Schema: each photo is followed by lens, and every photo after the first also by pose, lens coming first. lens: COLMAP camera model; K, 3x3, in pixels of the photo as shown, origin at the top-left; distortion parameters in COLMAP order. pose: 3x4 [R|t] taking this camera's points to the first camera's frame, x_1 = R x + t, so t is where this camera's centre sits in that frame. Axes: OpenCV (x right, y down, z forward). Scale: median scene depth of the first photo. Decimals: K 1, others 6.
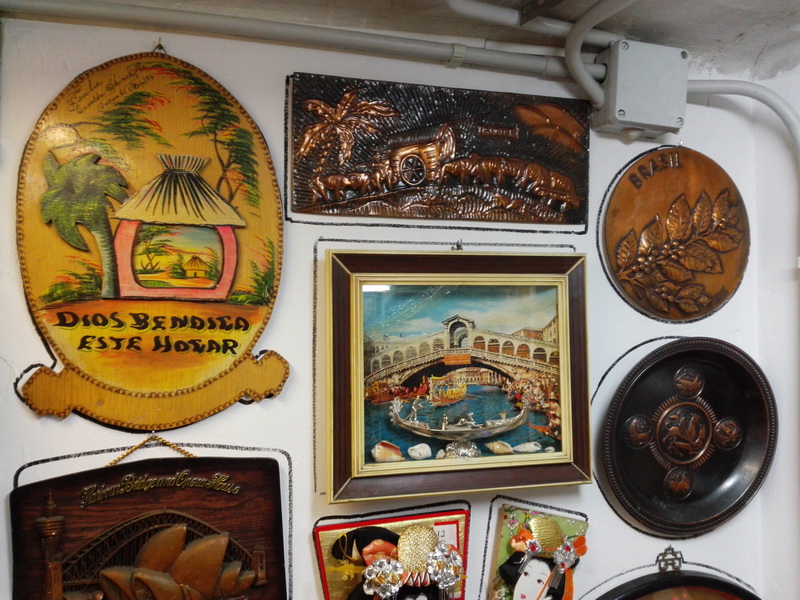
lens RADIAL K [[659.5, 0, 400.0], [0, 659.5, 300.0], [0, 0, 1]] dist [0.097497, -0.187034]
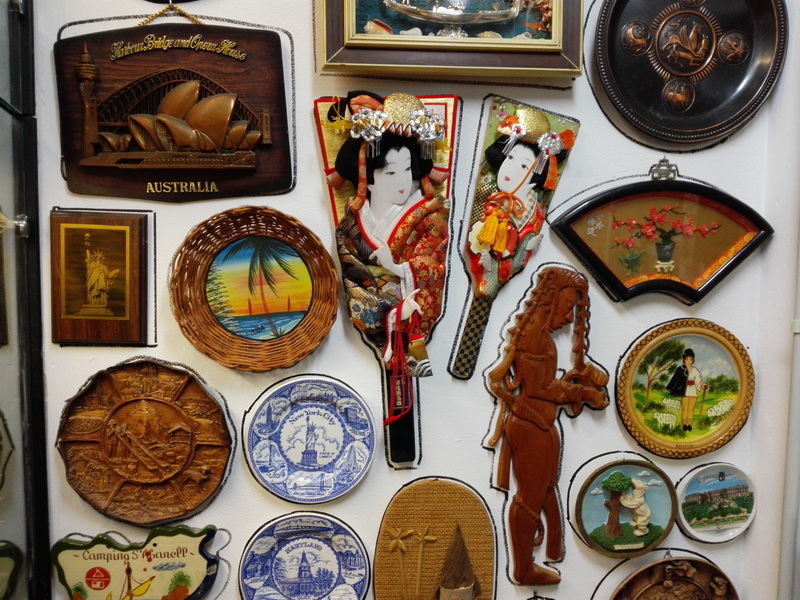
lens RADIAL K [[659.5, 0, 400.0], [0, 659.5, 300.0], [0, 0, 1]] dist [0.097497, -0.187034]
pose [[0.988422, 0.022343, -0.150074, 0.169681], [-0.004472, 0.992958, 0.118381, 0.489003], [0.151662, -0.116340, 0.981562, -0.095989]]
